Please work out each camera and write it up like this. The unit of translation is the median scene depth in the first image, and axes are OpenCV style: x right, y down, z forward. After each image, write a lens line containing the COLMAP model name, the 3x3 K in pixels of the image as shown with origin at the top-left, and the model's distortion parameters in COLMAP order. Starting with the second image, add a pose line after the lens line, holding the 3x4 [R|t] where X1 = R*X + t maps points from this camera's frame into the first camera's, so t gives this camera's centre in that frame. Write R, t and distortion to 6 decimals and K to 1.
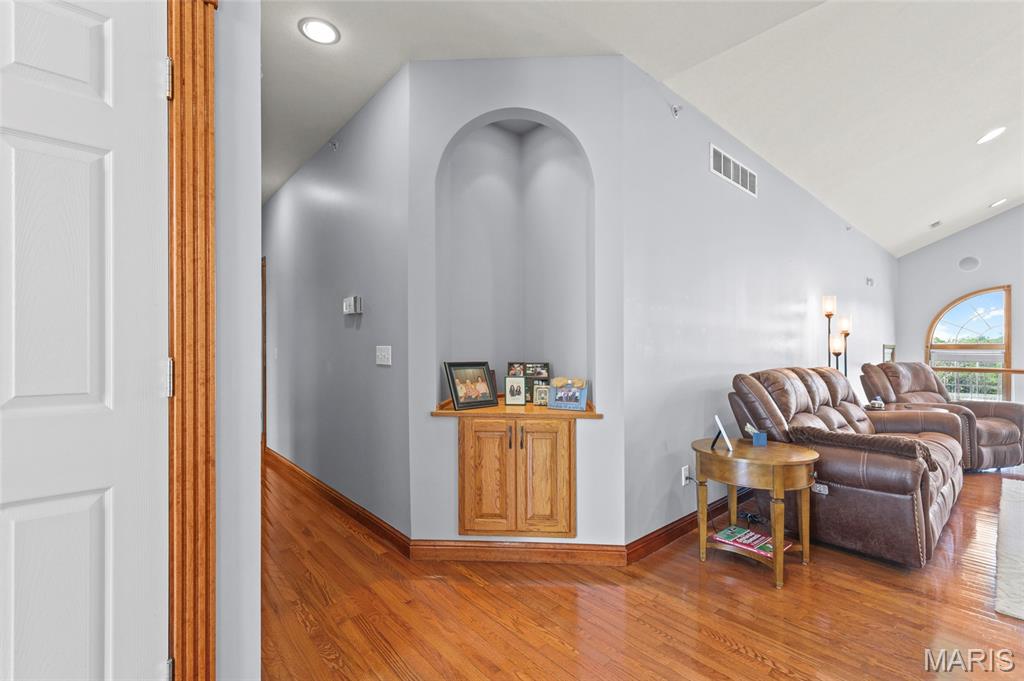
lens RADIAL K [[443.7, 0, 509.8], [0, 443.7, 349.2], [0, 0, 1]] dist [0.004769, -0.000018]
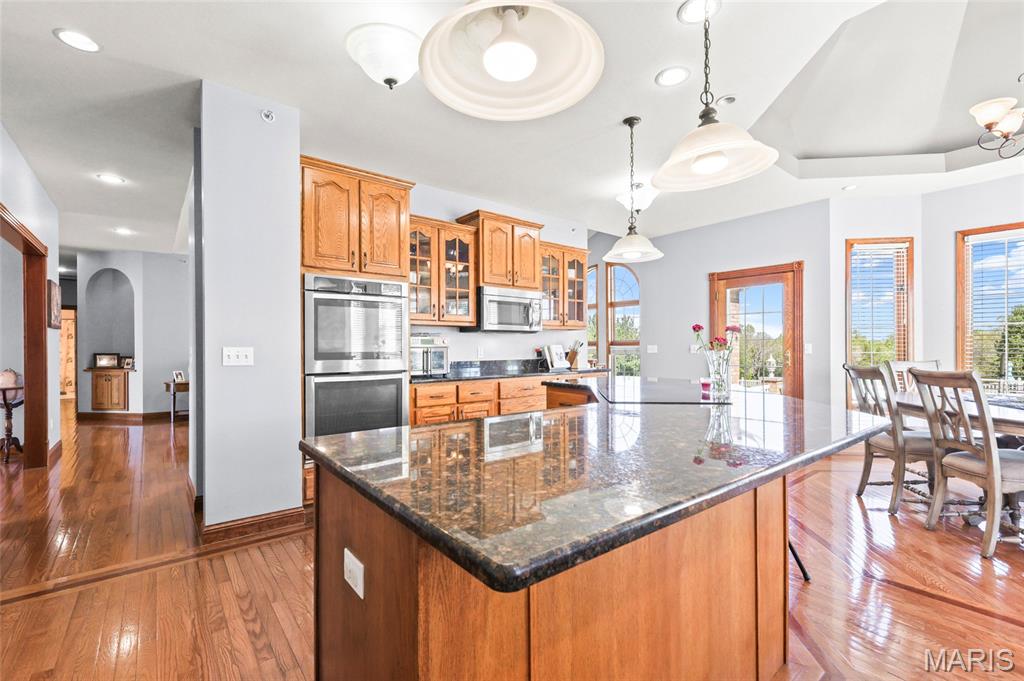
lens RADIAL K [[443.7, 0, 513.5], [0, 443.7, 340.7], [0, 0, 1]] dist [0.004769, -0.000018]
pose [[0.999355, -0.009576, -0.034607, 1.107066], [0.009929, 0.999900, 0.010032, -0.019395], [0.034508, -0.010369, 0.999351, -0.735414]]
